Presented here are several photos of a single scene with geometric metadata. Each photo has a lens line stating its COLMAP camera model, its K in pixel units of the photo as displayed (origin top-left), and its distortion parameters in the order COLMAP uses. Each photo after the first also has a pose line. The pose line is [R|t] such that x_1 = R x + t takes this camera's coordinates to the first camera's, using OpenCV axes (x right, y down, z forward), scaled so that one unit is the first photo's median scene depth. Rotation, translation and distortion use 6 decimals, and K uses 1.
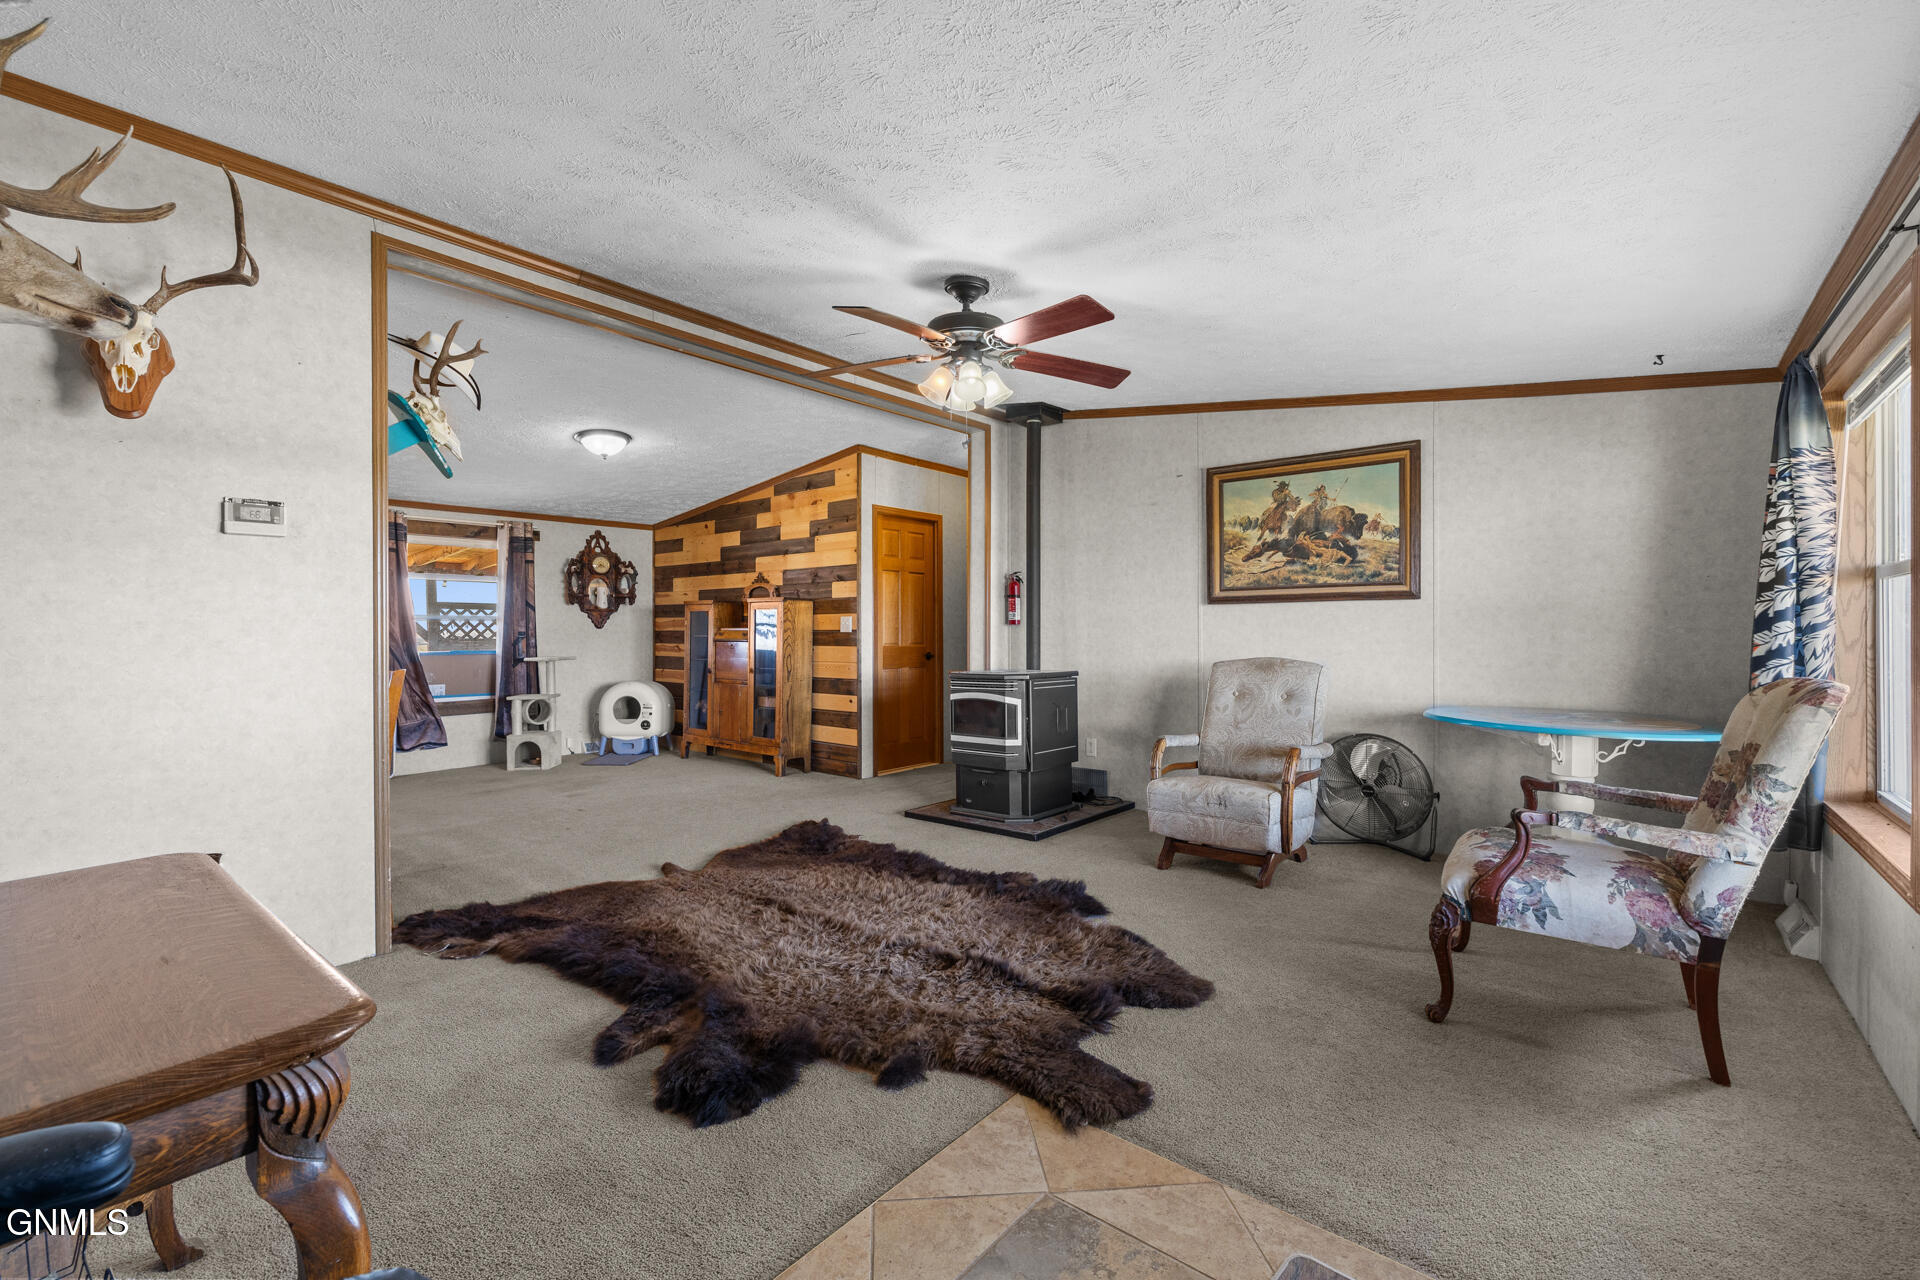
lens RADIAL K [[812.8, 0, 963.5], [0, 812.8, 637.4], [0, 0, 1]] dist [0.002978, -0.002159]
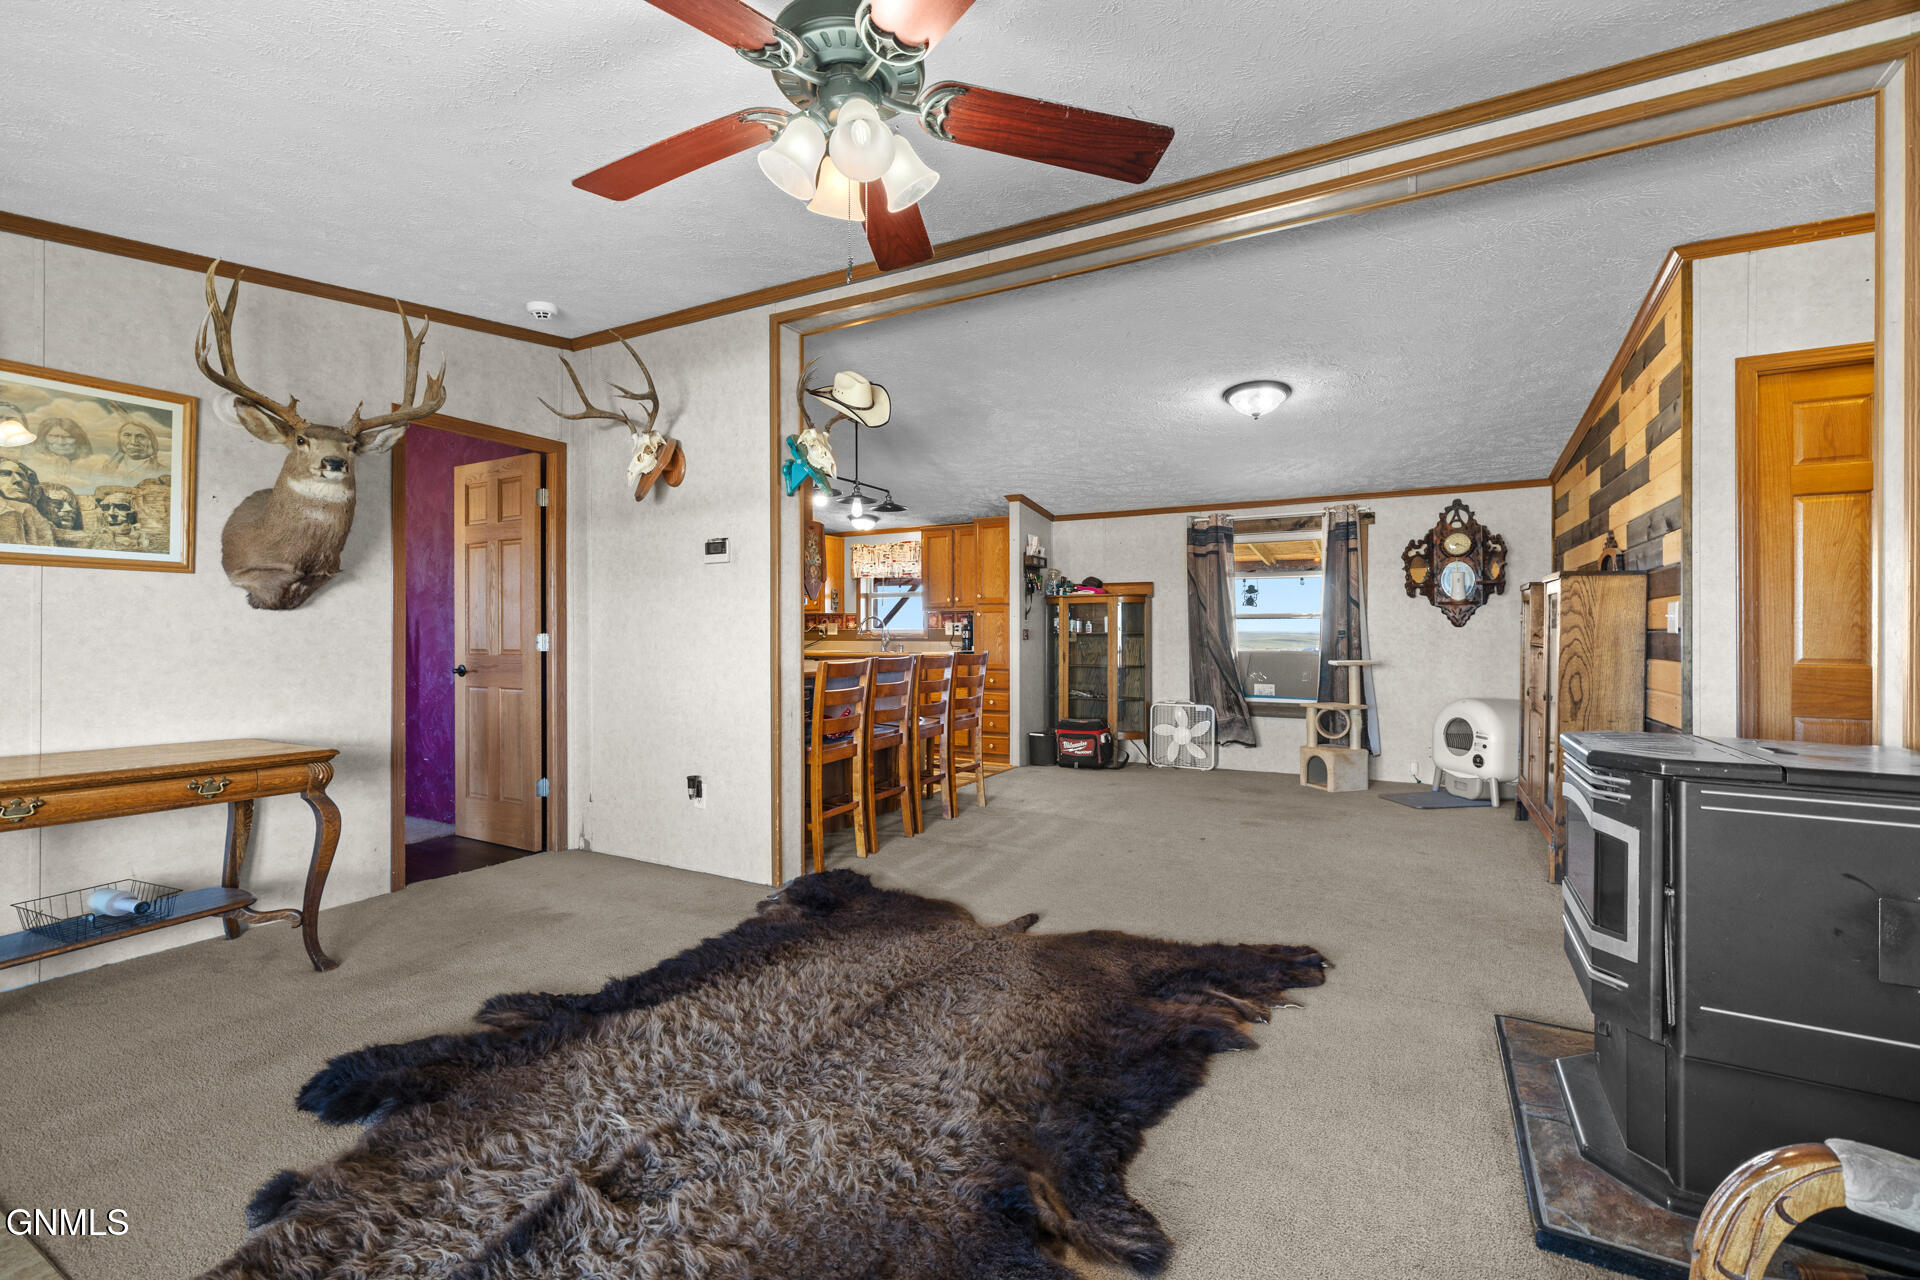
lens RADIAL K [[812.8, 0, 964.7], [0, 812.8, 627.5], [0, 0, 1]] dist [0.002978, -0.002159]
pose [[0.188510, -0.000967, -0.982071, 0.250763], [-0.009604, 0.999950, -0.002828, -0.004176], [0.982024, 0.009965, 0.188491, 0.460398]]
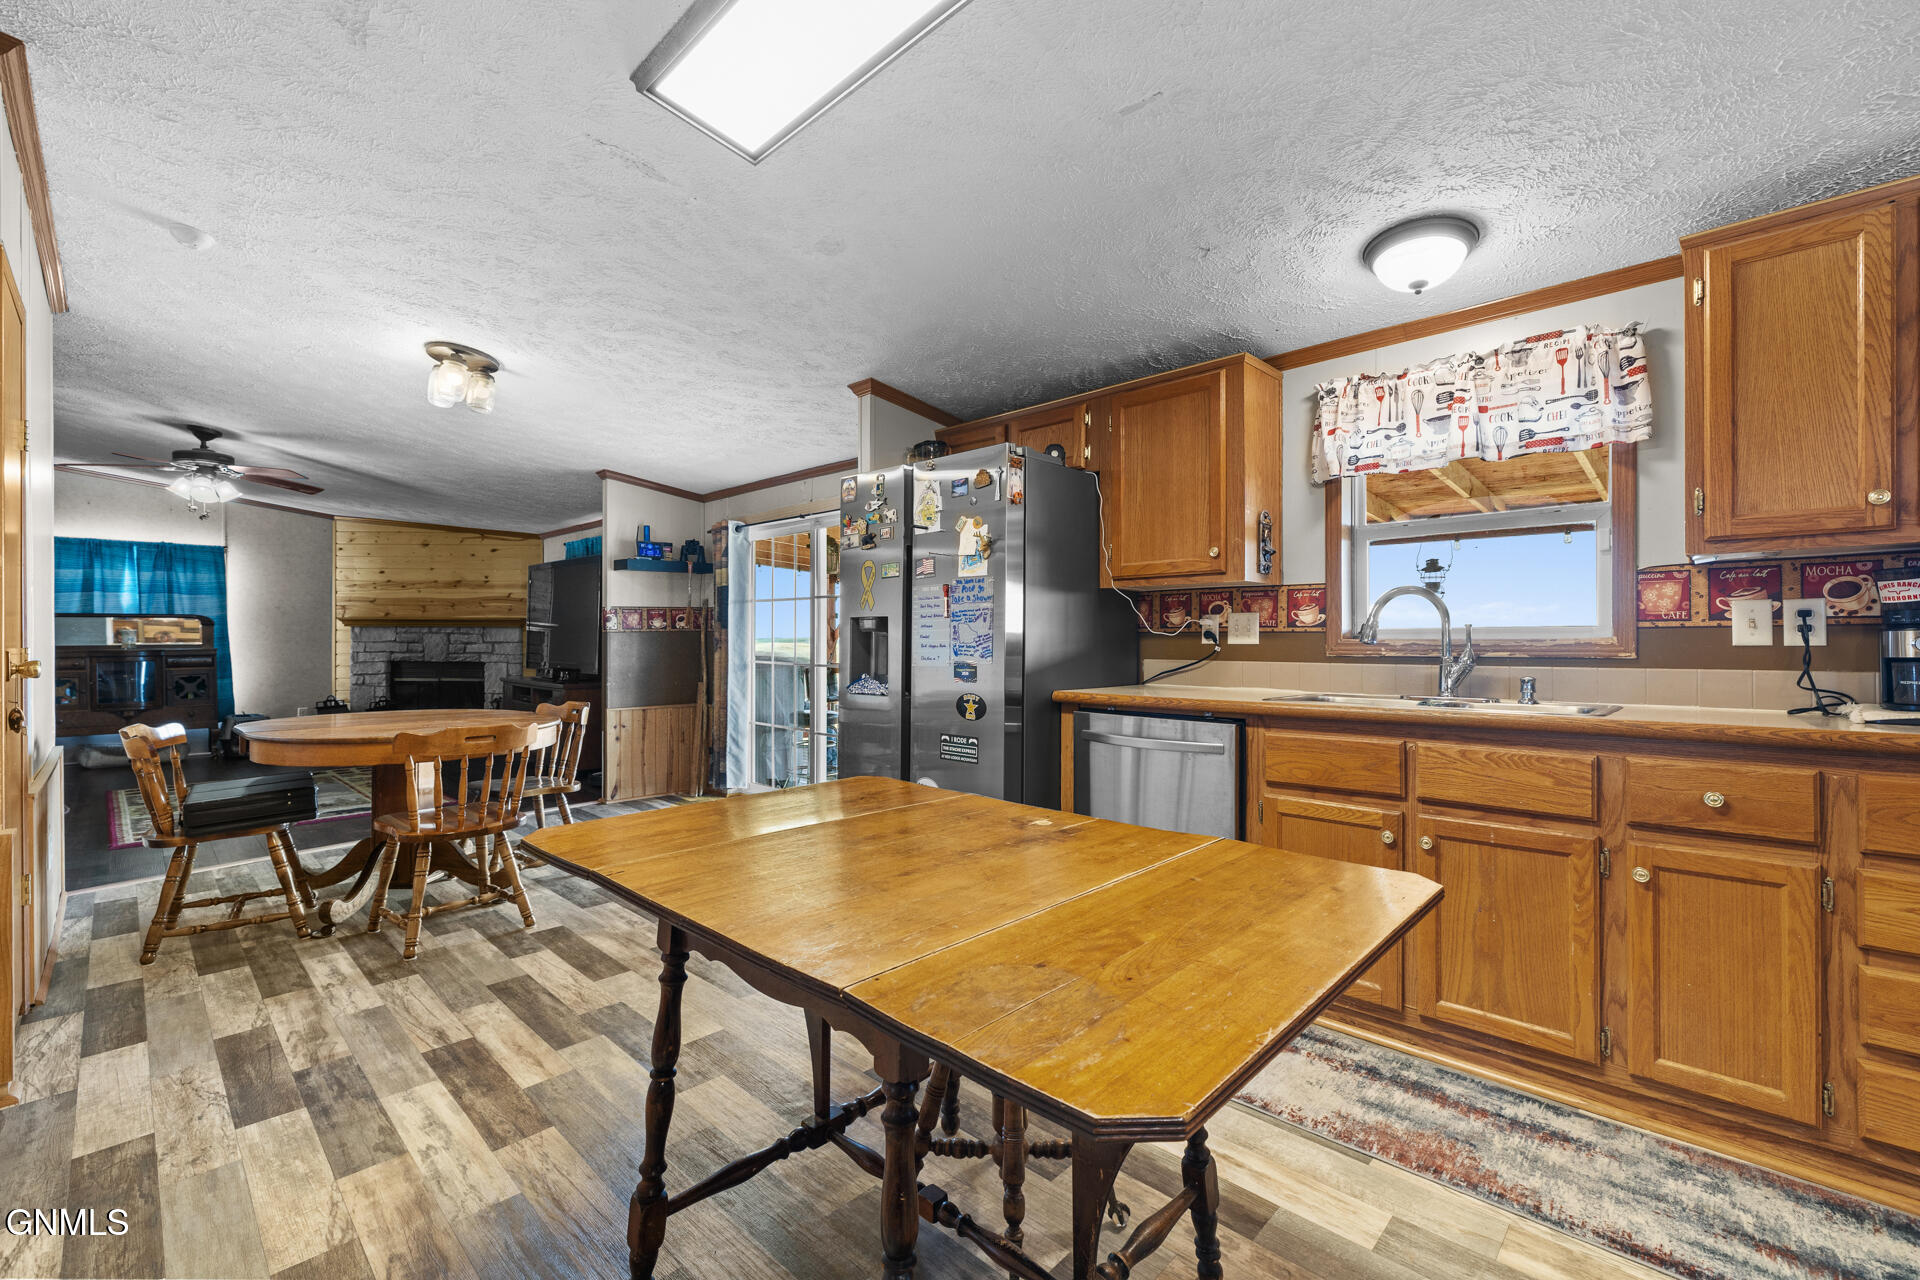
lens RADIAL K [[812.8, 0, 957.0], [0, 812.8, 638.1], [0, 0, 1]] dist [0.002978, -0.002159]
pose [[-0.087228, 0.001631, -0.996187, -0.571664], [-0.008370, 0.999962, 0.002370, 0.002558], [0.996153, 0.008545, -0.087211, 0.372423]]
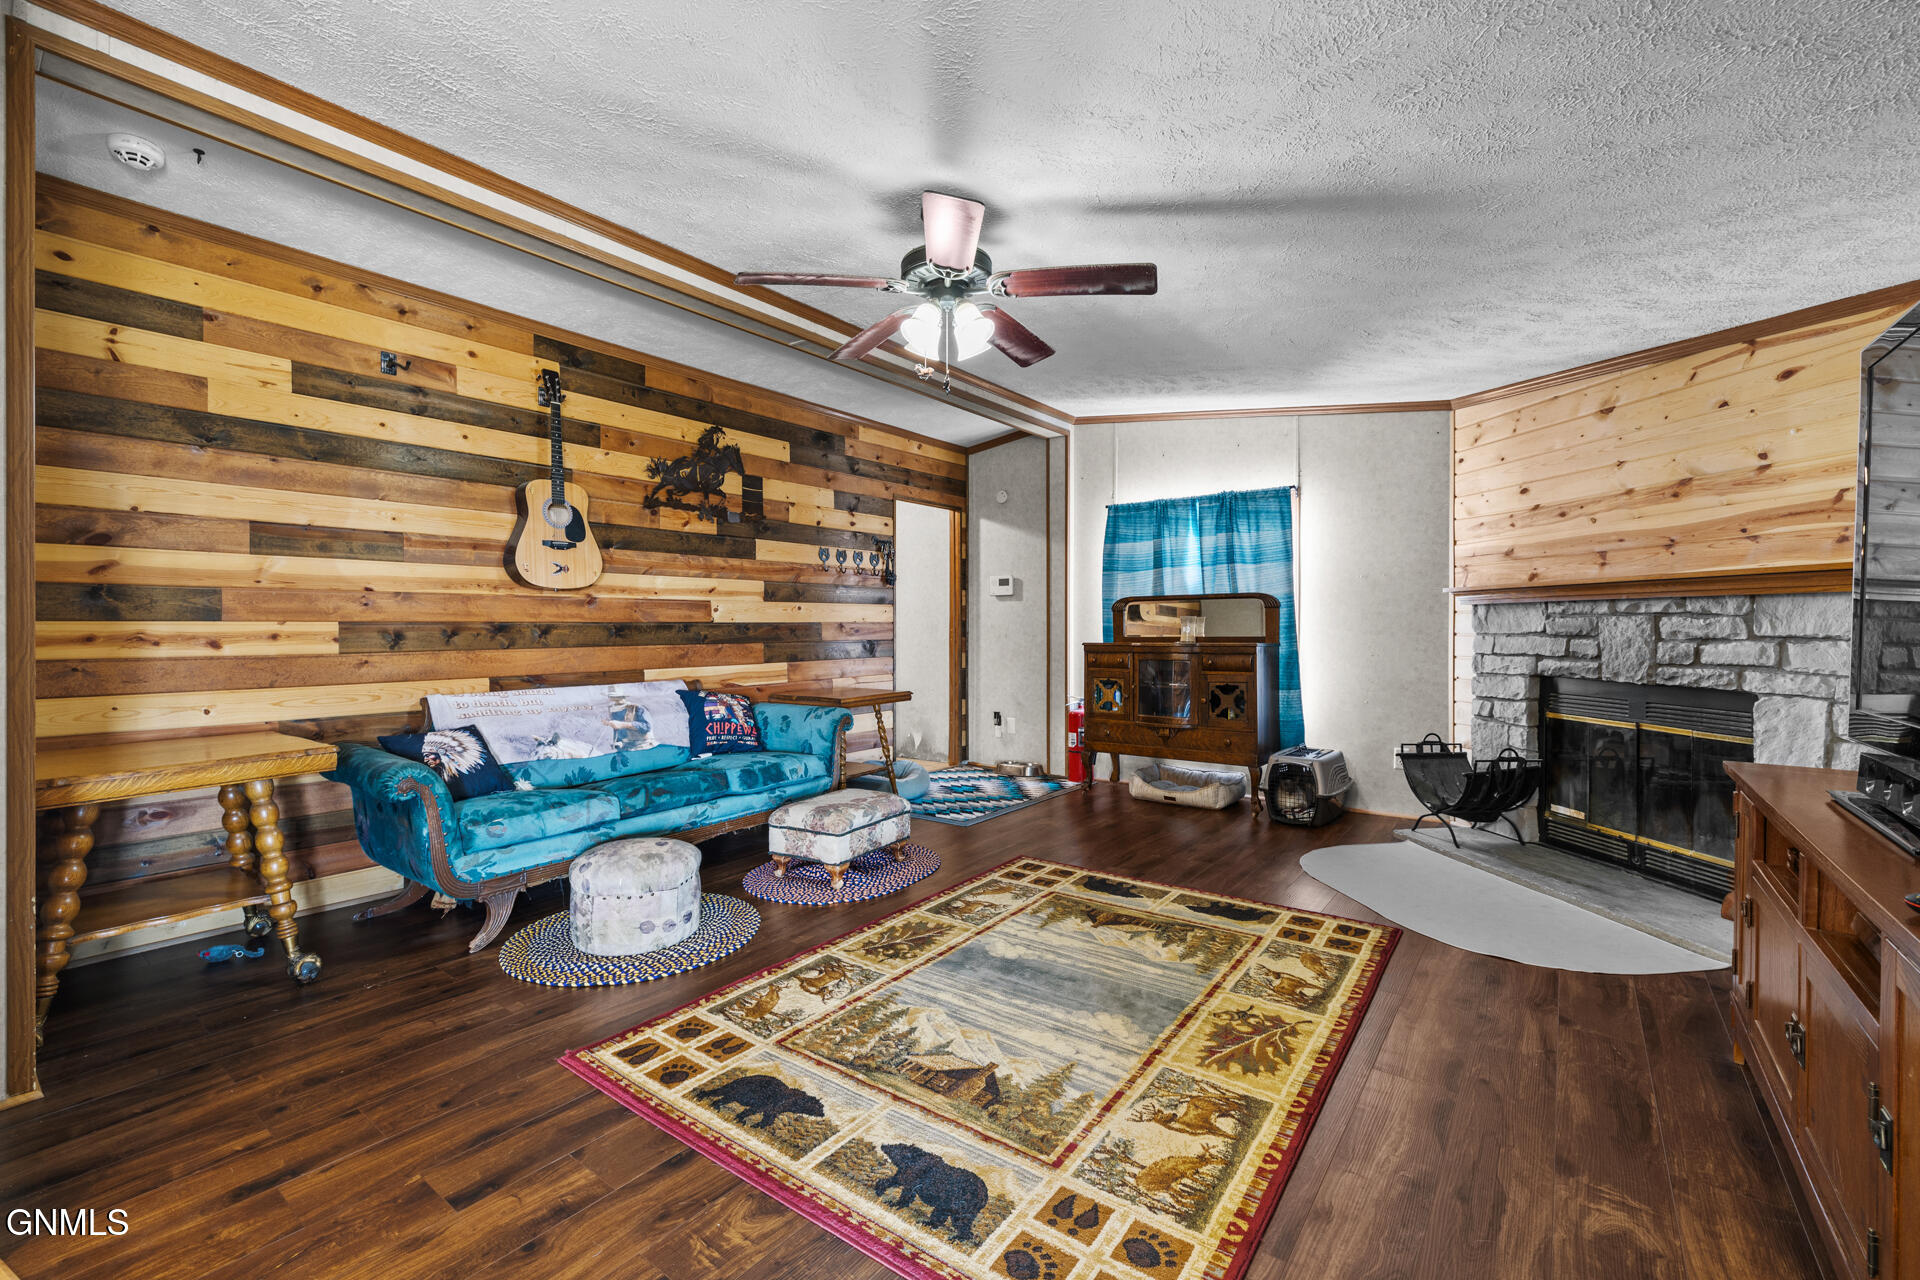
lens RADIAL K [[812.8, 0, 963.9], [0, 812.8, 631.7], [0, 0, 1]] dist [0.002978, -0.002159]
pose [[-0.999375, 0.002415, -0.035254, -1.294484], [0.001967, 0.999917, 0.012730, 0.007964], [0.035281, 0.012652, -0.999297, -0.022120]]
